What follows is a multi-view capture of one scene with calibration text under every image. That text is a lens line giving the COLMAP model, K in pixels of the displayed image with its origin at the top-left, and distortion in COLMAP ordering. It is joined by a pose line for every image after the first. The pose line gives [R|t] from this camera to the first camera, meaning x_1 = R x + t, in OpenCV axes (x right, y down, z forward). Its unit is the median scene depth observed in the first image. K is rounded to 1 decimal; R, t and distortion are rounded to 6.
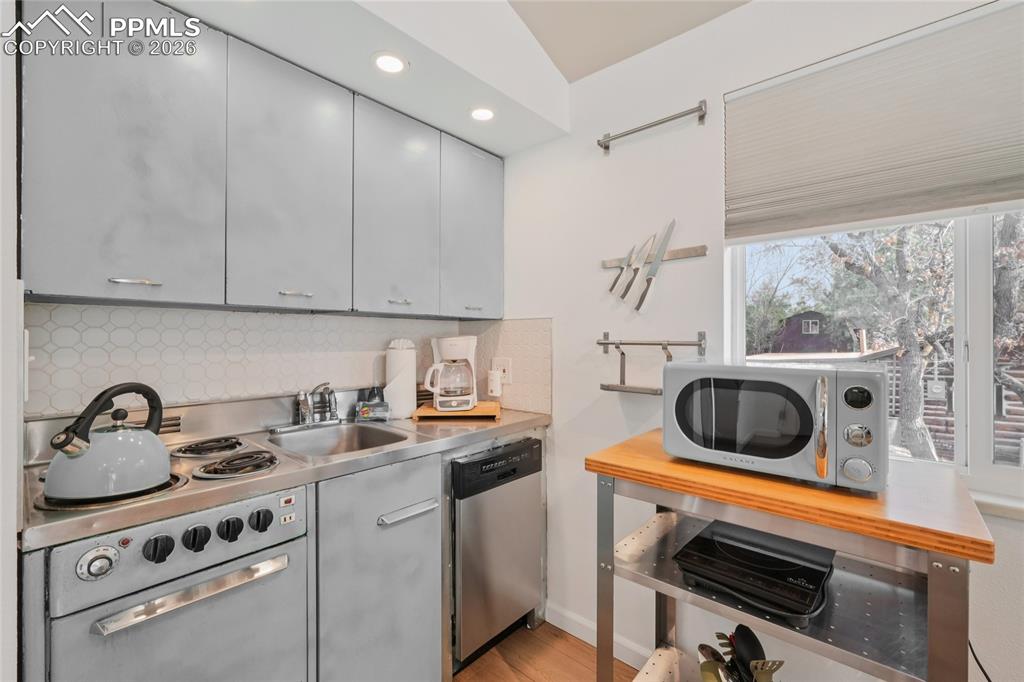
lens RADIAL K [[437.1, 0, 515.5], [0, 437.1, 338.7], [0, 0, 1]] dist [-0.001327, 0.002034]
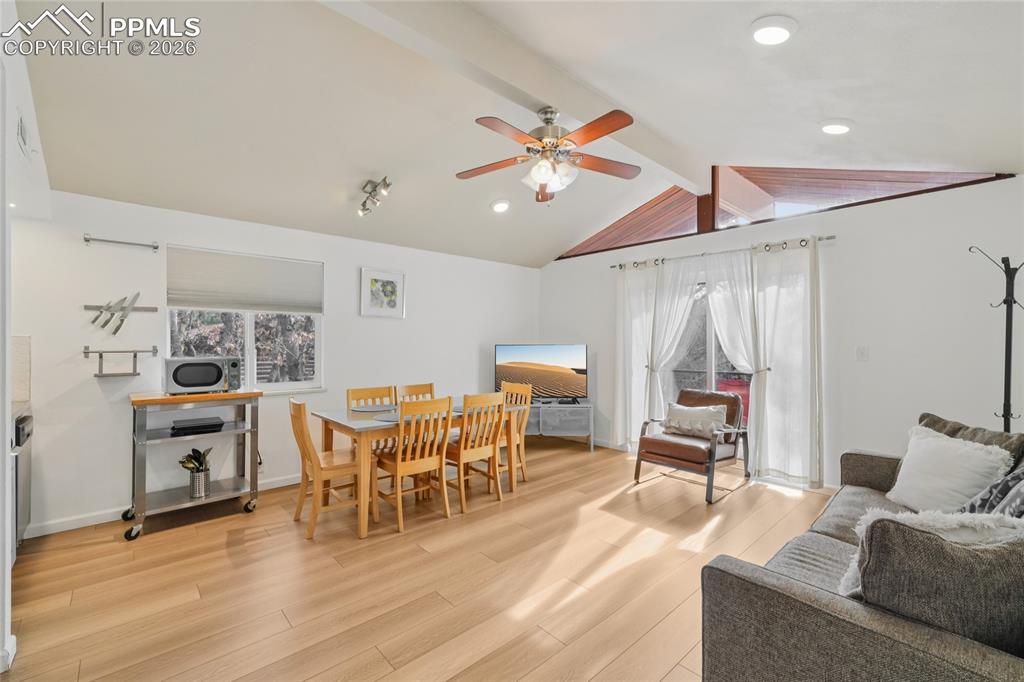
lens RADIAL K [[437.1, 0, 510.1], [0, 437.1, 339.5], [0, 0, 1]] dist [-0.001327, 0.002034]
pose [[0.107439, 0.004328, 0.994202, -1.423151], [-0.001740, 0.999990, -0.004165, -0.037816], [-0.994210, -0.001282, 0.107446, -0.928610]]
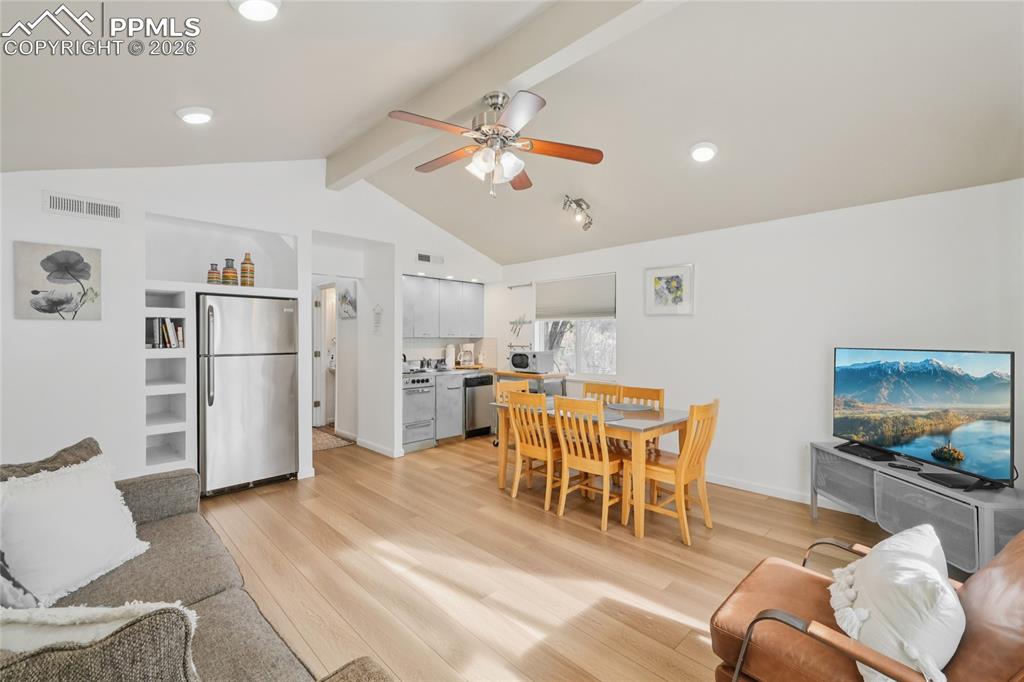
lens RADIAL K [[437.1, 0, 515.3], [0, 437.1, 337.7], [0, 0, 1]] dist [-0.001327, 0.002034]
pose [[0.998348, 0.001535, -0.057443, 0.455172], [-0.001674, 0.999996, -0.002368, -0.049271], [0.057439, 0.002461, 0.998346, -2.480048]]
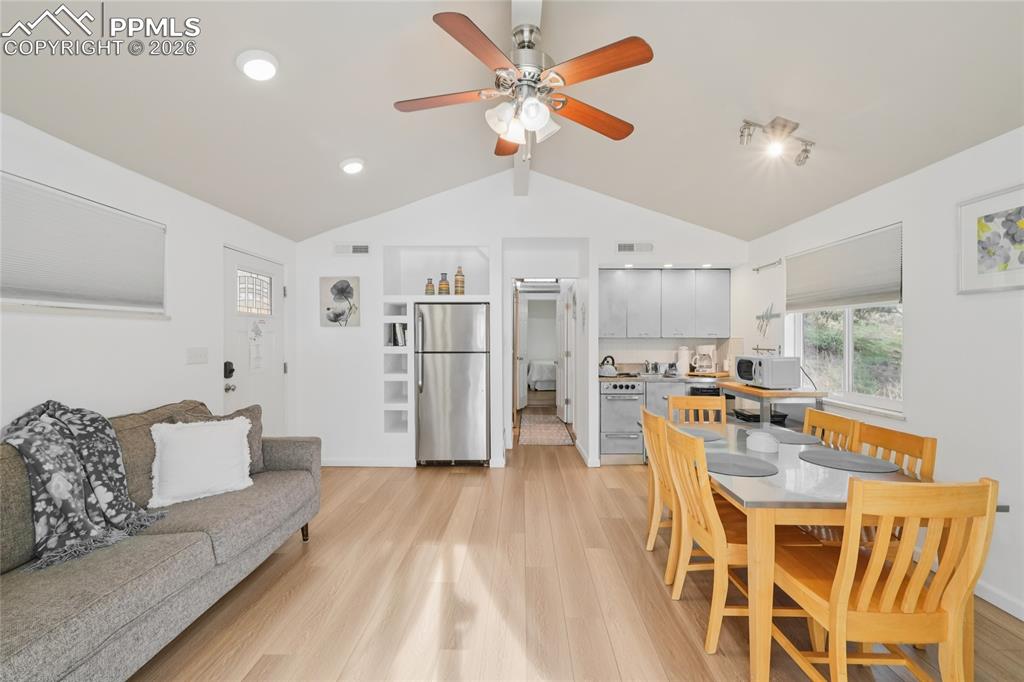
lens RADIAL K [[437.1, 0, 513.6], [0, 437.1, 340.9], [0, 0, 1]] dist [-0.001327, 0.002034]
pose [[0.655263, 0.003335, -0.755393, 1.225525], [-0.001190, 0.999994, 0.003383, -0.044812], [0.755400, -0.001318, 0.655263, -1.755067]]
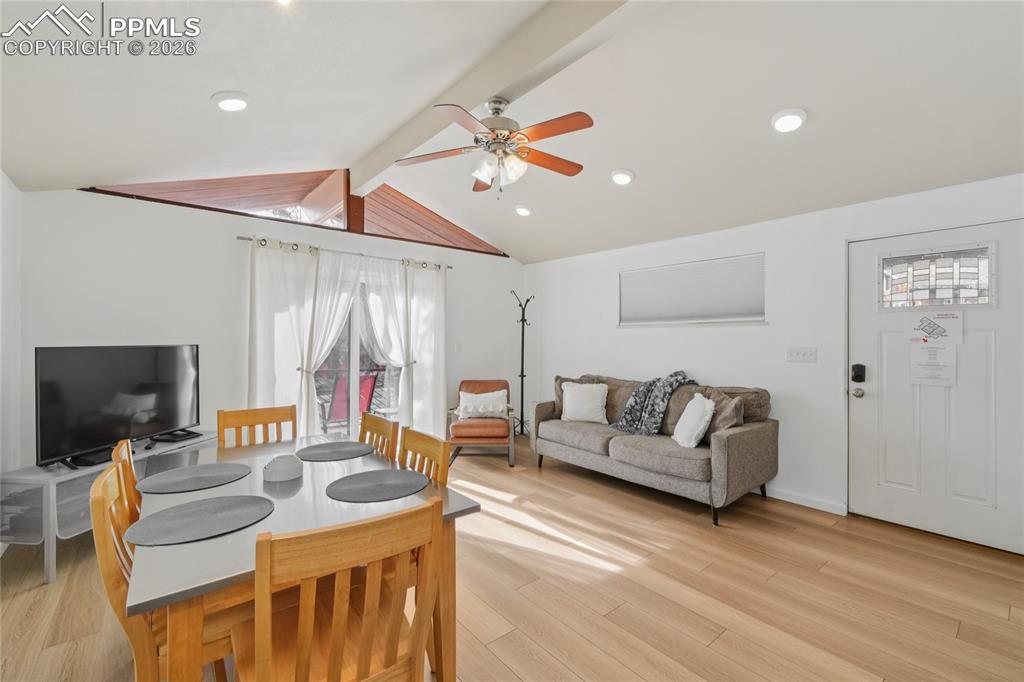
lens RADIAL K [[437.1, 0, 513.5], [0, 437.1, 336.5], [0, 0, 1]] dist [-0.001327, 0.002034]
pose [[-0.989163, -0.001923, 0.146809, -0.020334], [-0.002835, 0.999978, -0.006003, -0.043900], [-0.146794, -0.006354, -0.989147, 0.712932]]
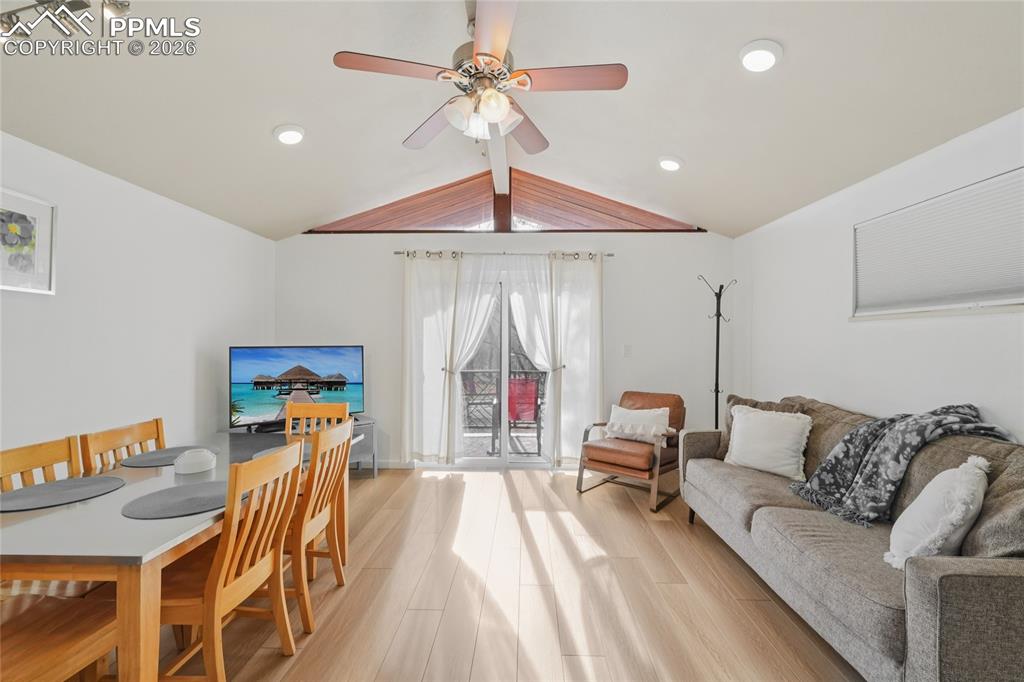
lens RADIAL K [[437.1, 0, 512.4], [0, 437.1, 341.6], [0, 0, 1]] dist [-0.001327, 0.002034]
pose [[-0.649429, -0.001906, 0.760420, -0.708987], [-0.001410, 0.999998, 0.001302, -0.041471], [-0.760421, -0.000226, -0.649430, -0.149779]]
